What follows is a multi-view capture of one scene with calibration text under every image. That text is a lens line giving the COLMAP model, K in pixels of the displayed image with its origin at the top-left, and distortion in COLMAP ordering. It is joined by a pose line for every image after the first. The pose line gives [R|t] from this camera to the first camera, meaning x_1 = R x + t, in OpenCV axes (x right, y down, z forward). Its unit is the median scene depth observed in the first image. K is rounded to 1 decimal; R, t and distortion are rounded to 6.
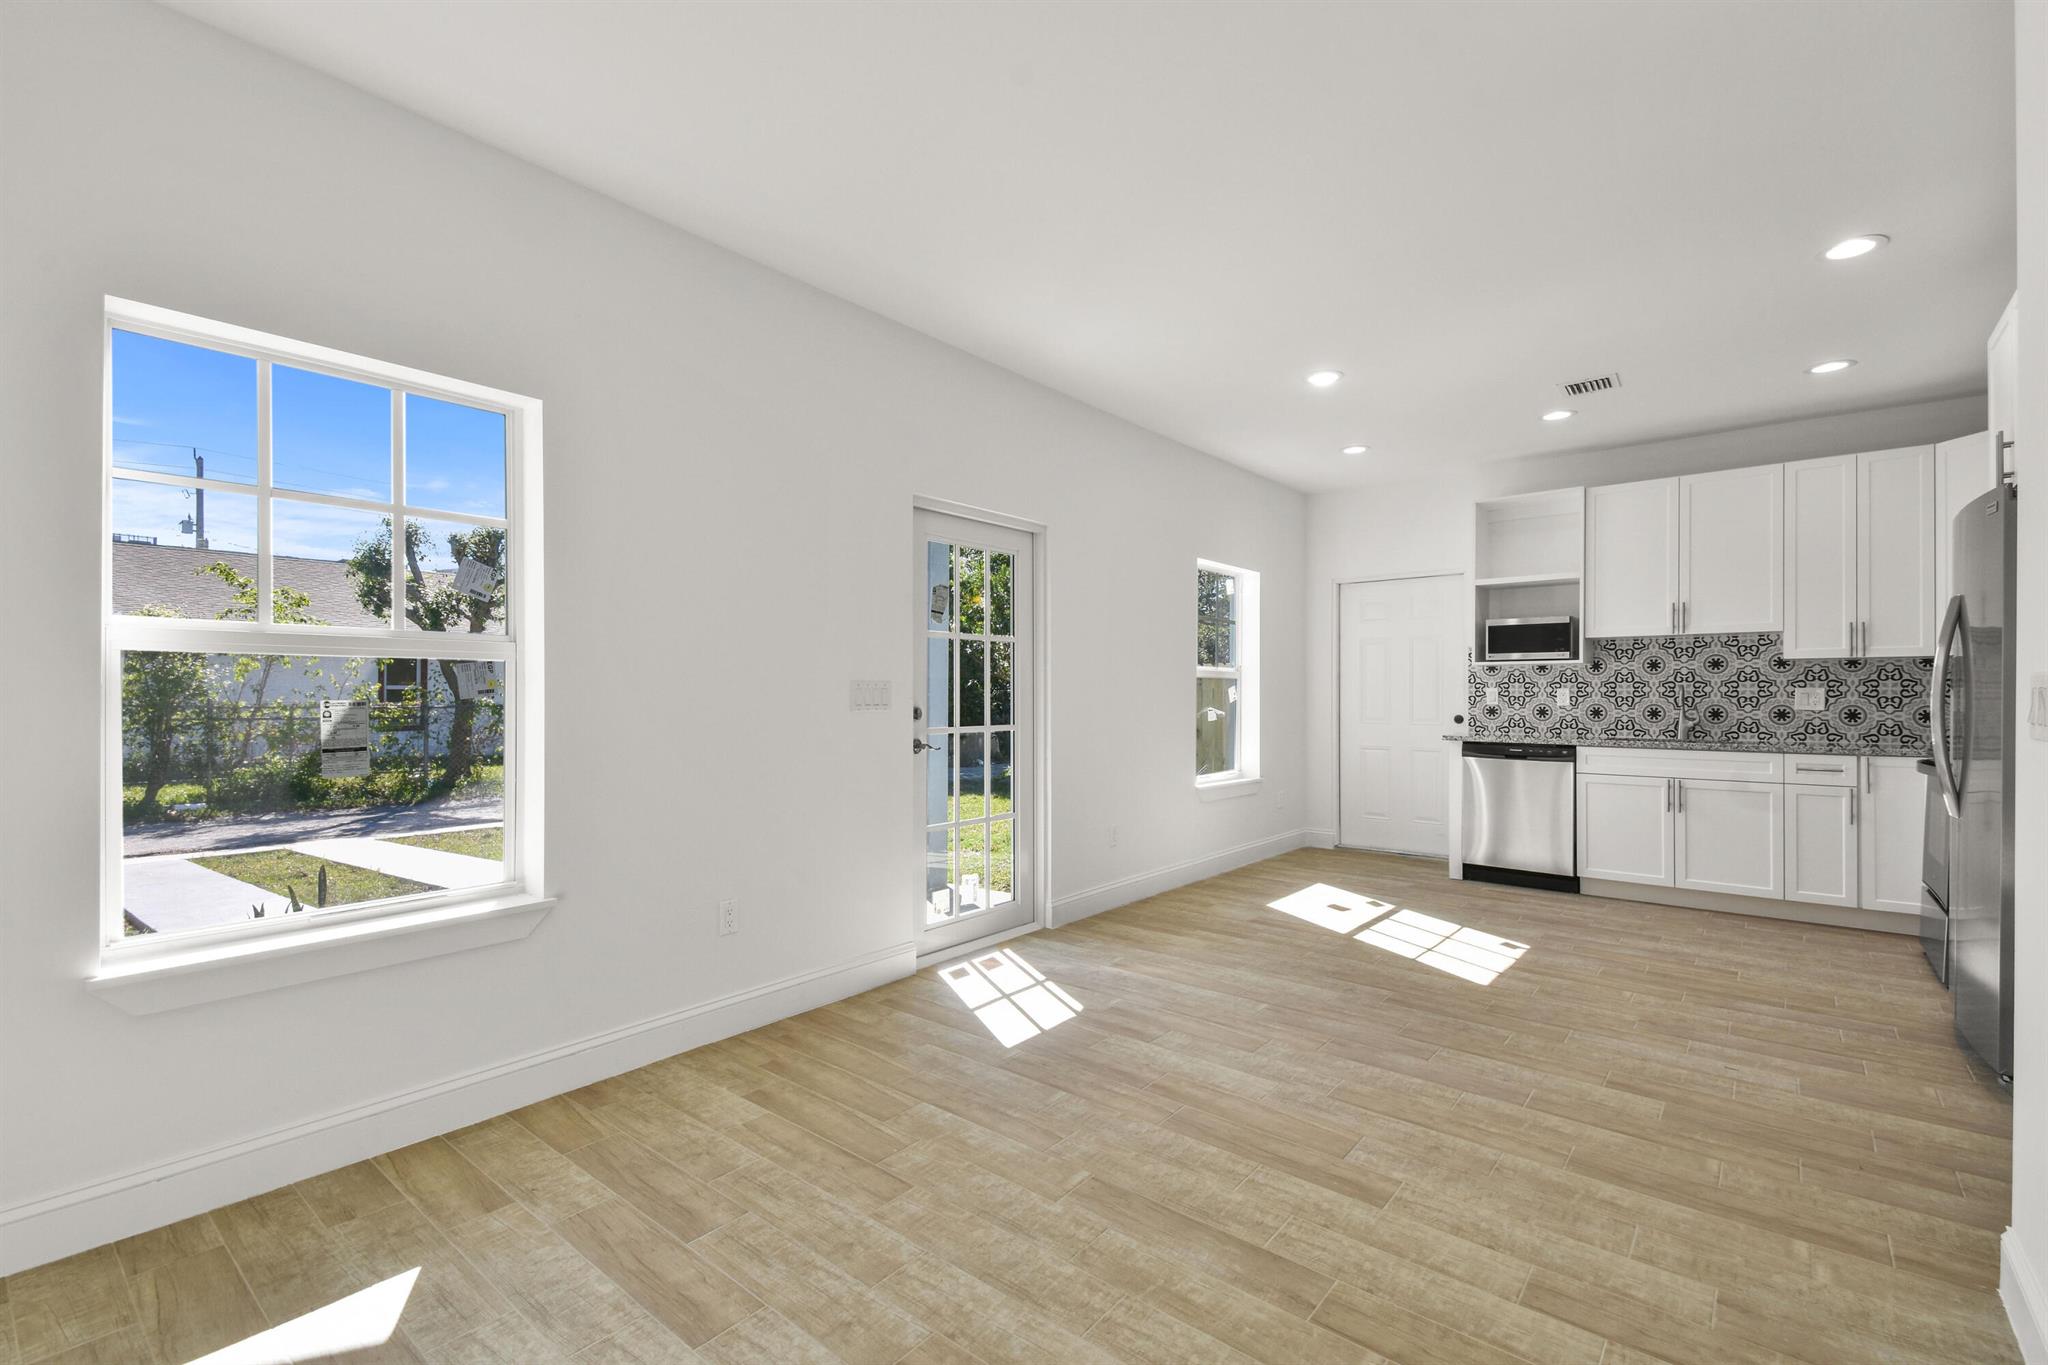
lens RADIAL K [[897.9, 0, 1028.6], [0, 897.9, 656.2], [0, 0, 1]] dist [0.042234, -0.019902]
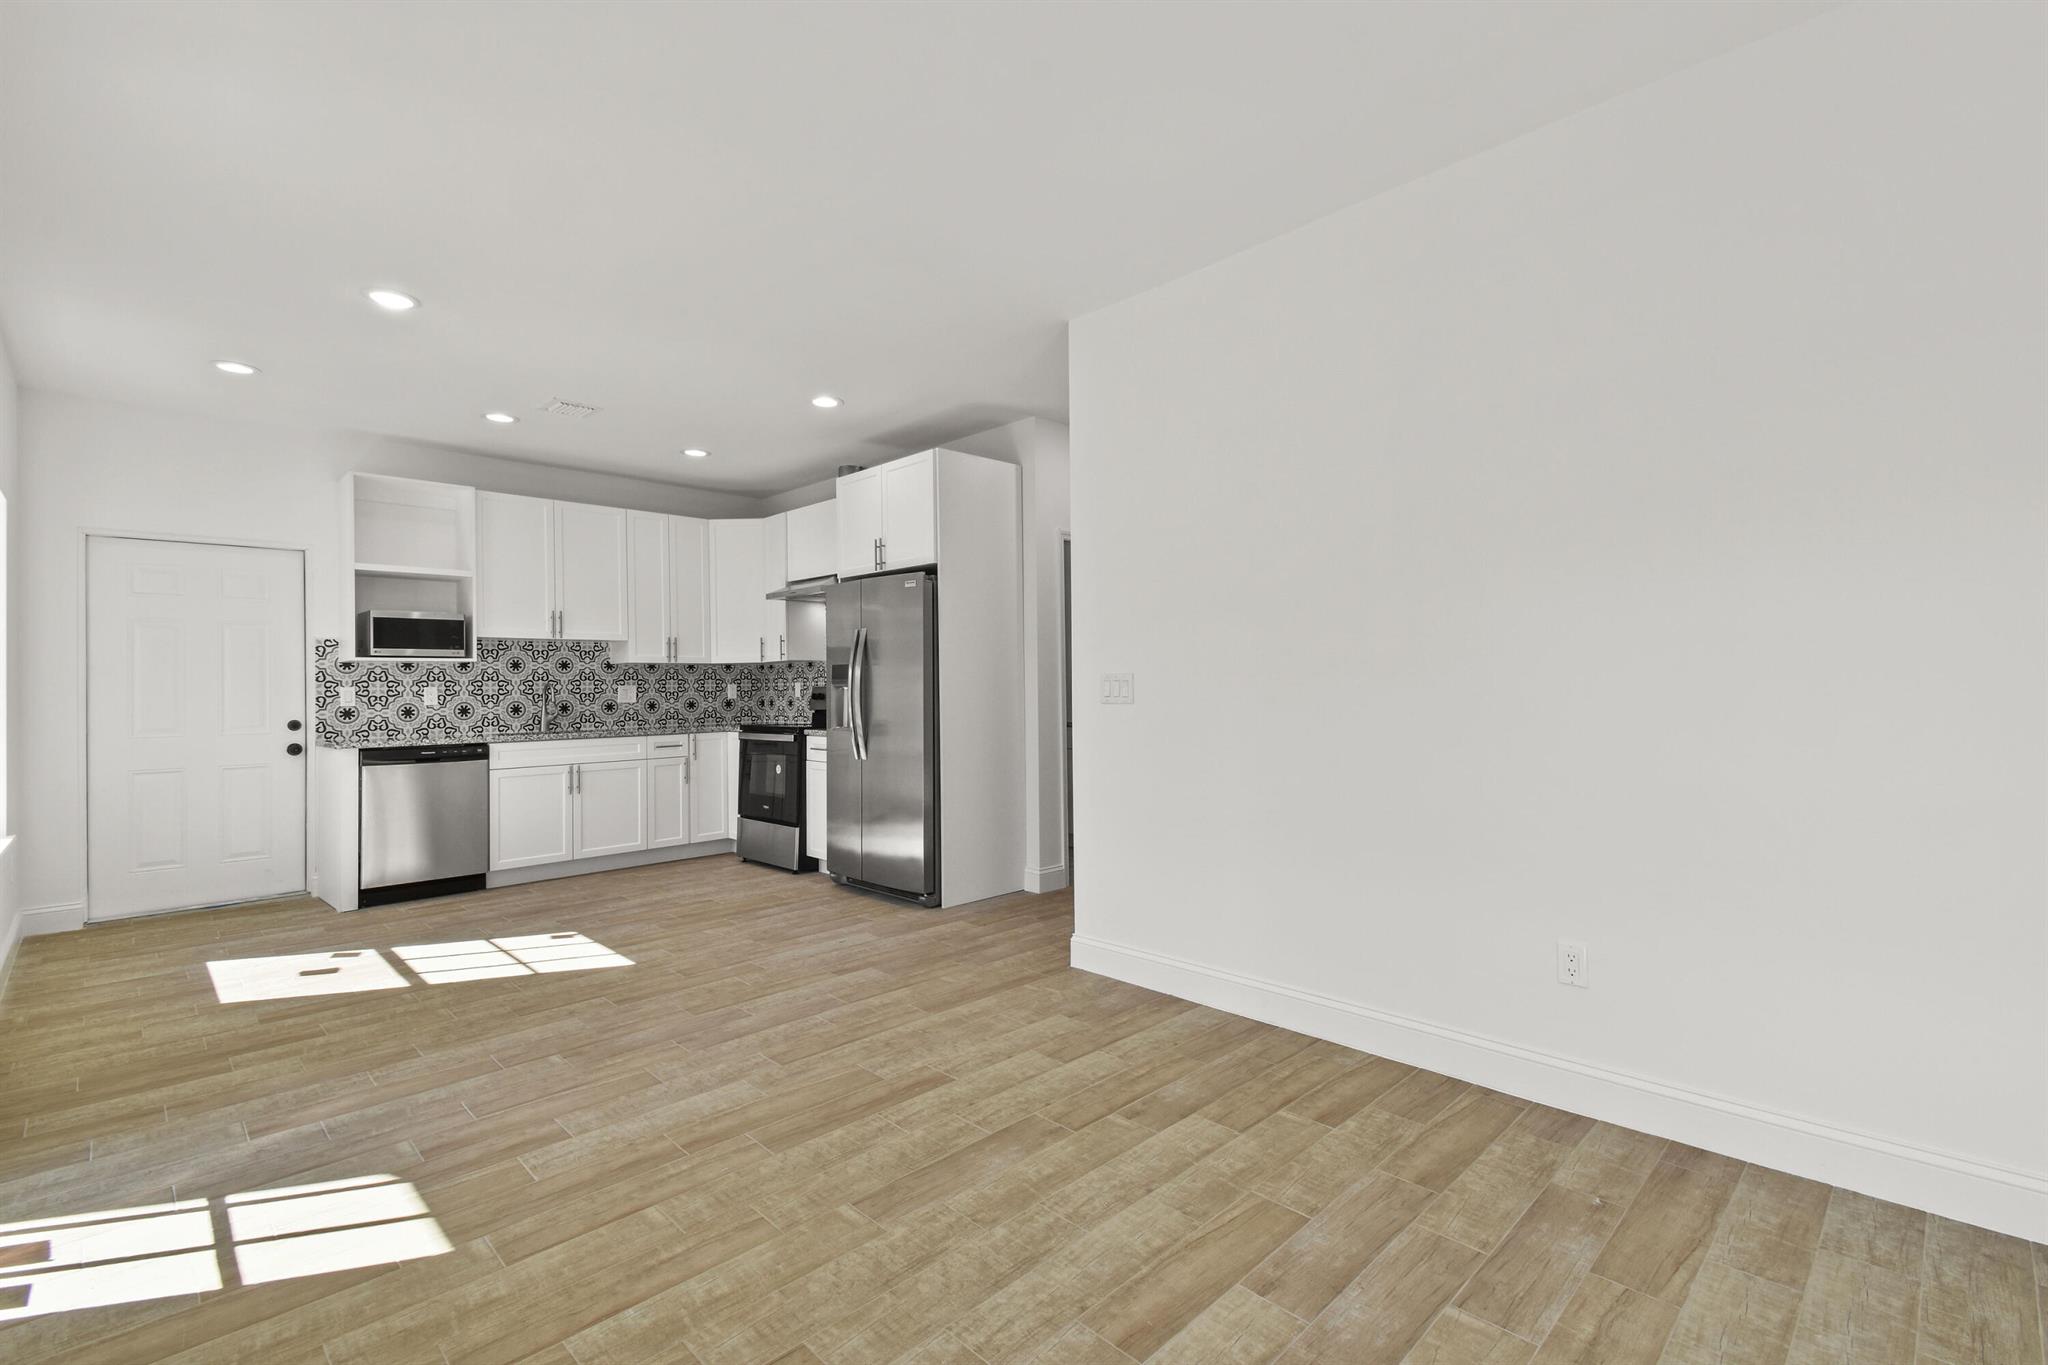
lens RADIAL K [[897.9, 0, 1028.6], [0, 897.9, 656.2], [0, 0, 1]] dist [0.042234, -0.019902]
pose [[0.098840, 0.031687, 0.994599, -0.427248], [-0.029355, 0.999151, -0.028915, 0.016119], [-0.994670, -0.026339, 0.099686, 0.368551]]
